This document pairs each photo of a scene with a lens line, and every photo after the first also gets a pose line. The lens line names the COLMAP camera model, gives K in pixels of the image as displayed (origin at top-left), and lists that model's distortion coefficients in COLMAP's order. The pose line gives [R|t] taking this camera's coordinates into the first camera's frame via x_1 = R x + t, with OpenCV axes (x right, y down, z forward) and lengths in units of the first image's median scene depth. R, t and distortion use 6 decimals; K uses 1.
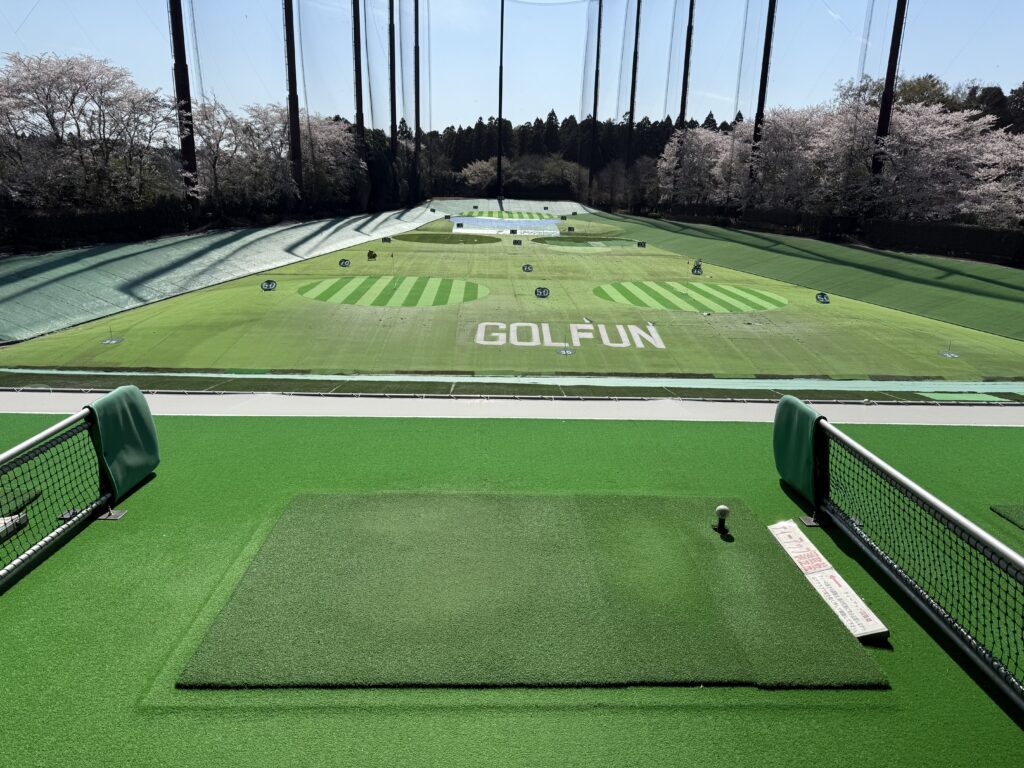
lens RADIAL K [[716.3, 0, 512.9], [0, 716.3, 386.8], [0, 0, 1]] dist [0.050525, -0.059163]
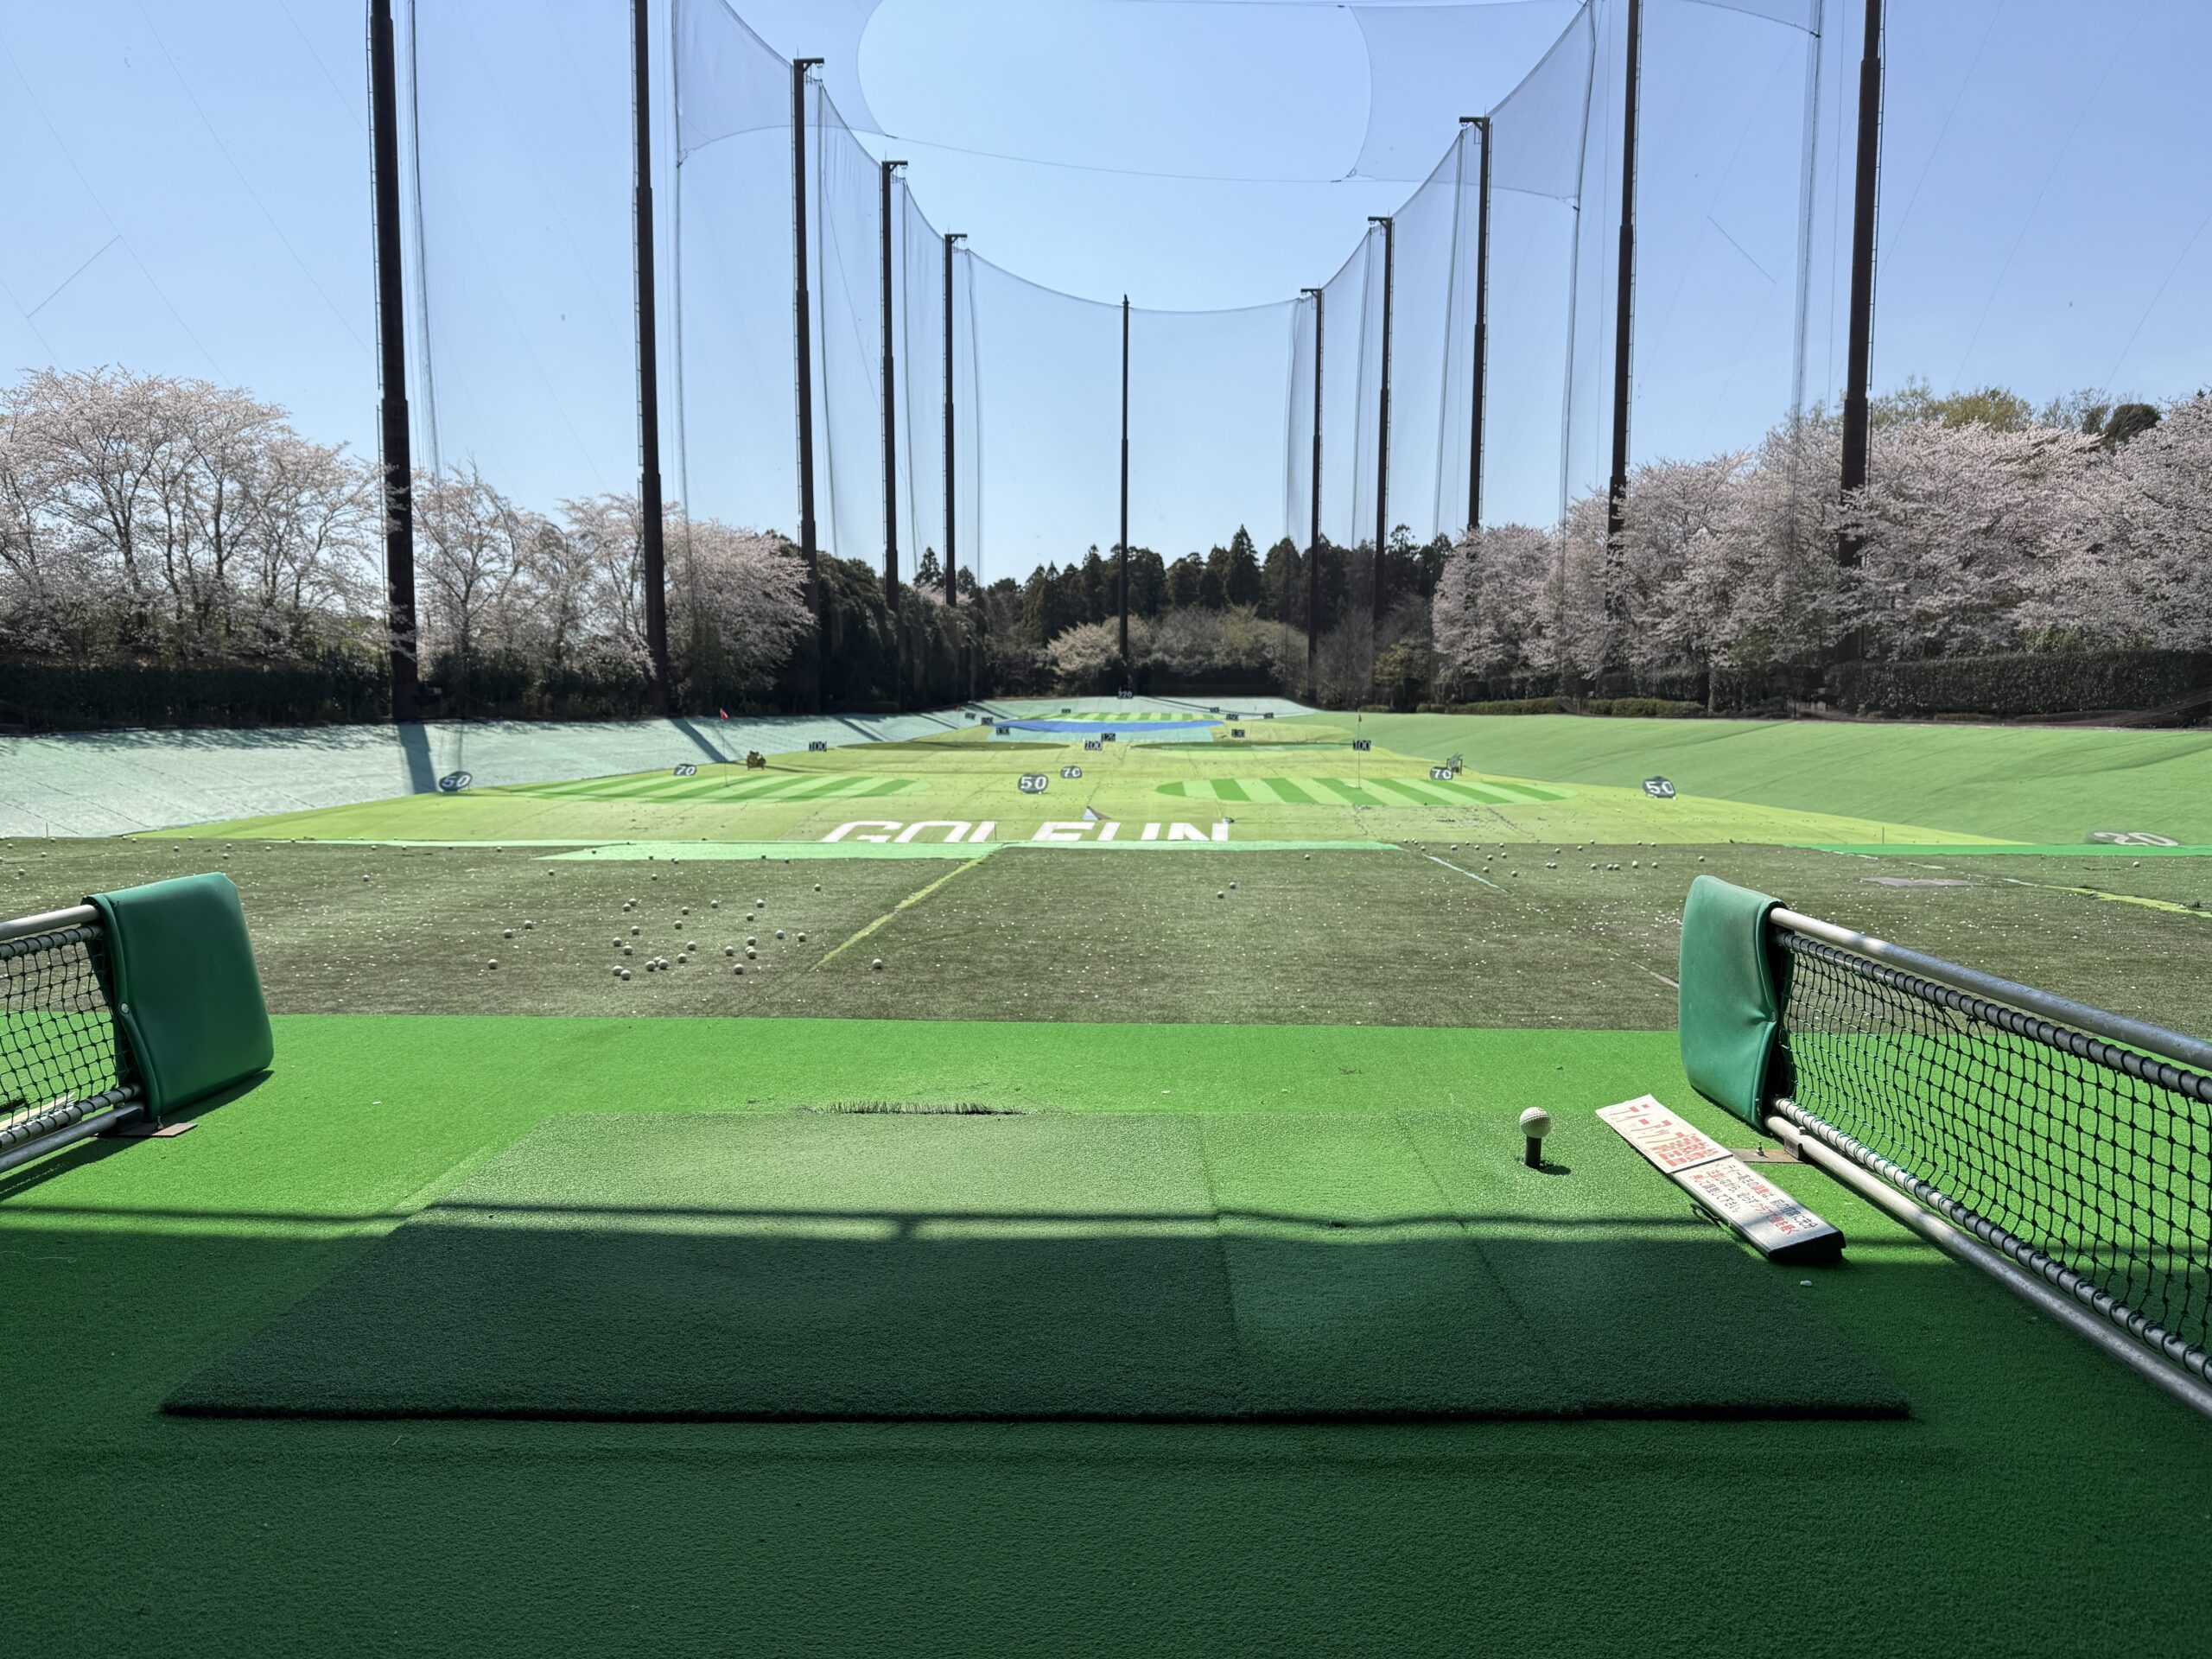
lens RADIAL K [[1547.2, 0, 1098.5], [0, 1547.2, 861.1], [0, 0, 1]] dist [0.050525, -0.059163]
pose [[0.996636, -0.016018, -0.080375, 0.103761], [0.001469, 0.984047, -0.177903, 0.060193], [0.081943, 0.177186, 0.980760, 0.025564]]
